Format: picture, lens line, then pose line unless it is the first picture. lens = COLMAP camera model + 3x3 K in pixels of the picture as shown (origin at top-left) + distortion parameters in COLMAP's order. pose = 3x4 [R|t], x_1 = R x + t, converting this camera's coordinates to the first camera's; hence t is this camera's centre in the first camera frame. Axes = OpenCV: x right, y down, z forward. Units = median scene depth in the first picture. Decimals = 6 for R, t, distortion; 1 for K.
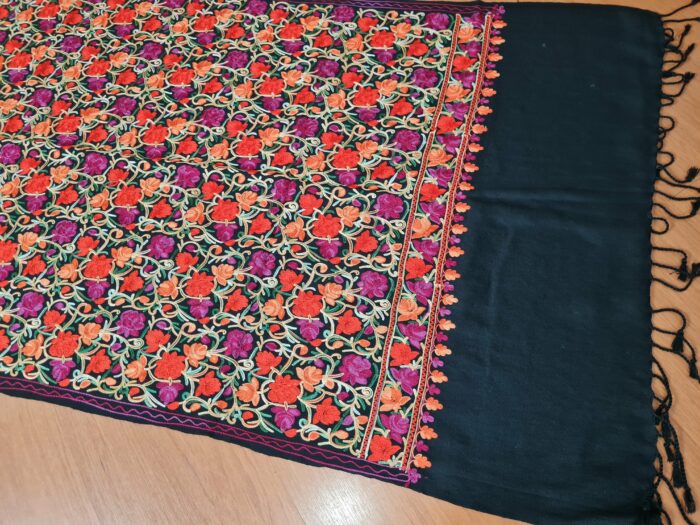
lens RADIAL K [[524.2, 0, 350.0], [0, 524.2, 262.5], [0, 0, 1]] dist [0.003043, -0.009975]
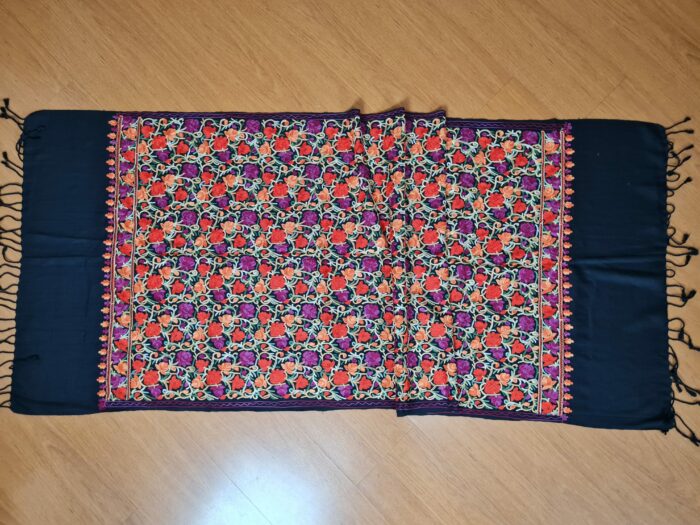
lens RADIAL K [[524.2, 0, 350.0], [0, 524.2, 262.5], [0, 0, 1]] dist [0.003043, -0.009975]
pose [[0.981290, -0.155183, 0.113966, -0.718472], [0.121117, 0.957668, 0.261158, -0.698202], [-0.149668, -0.242468, 0.958545, -0.610201]]
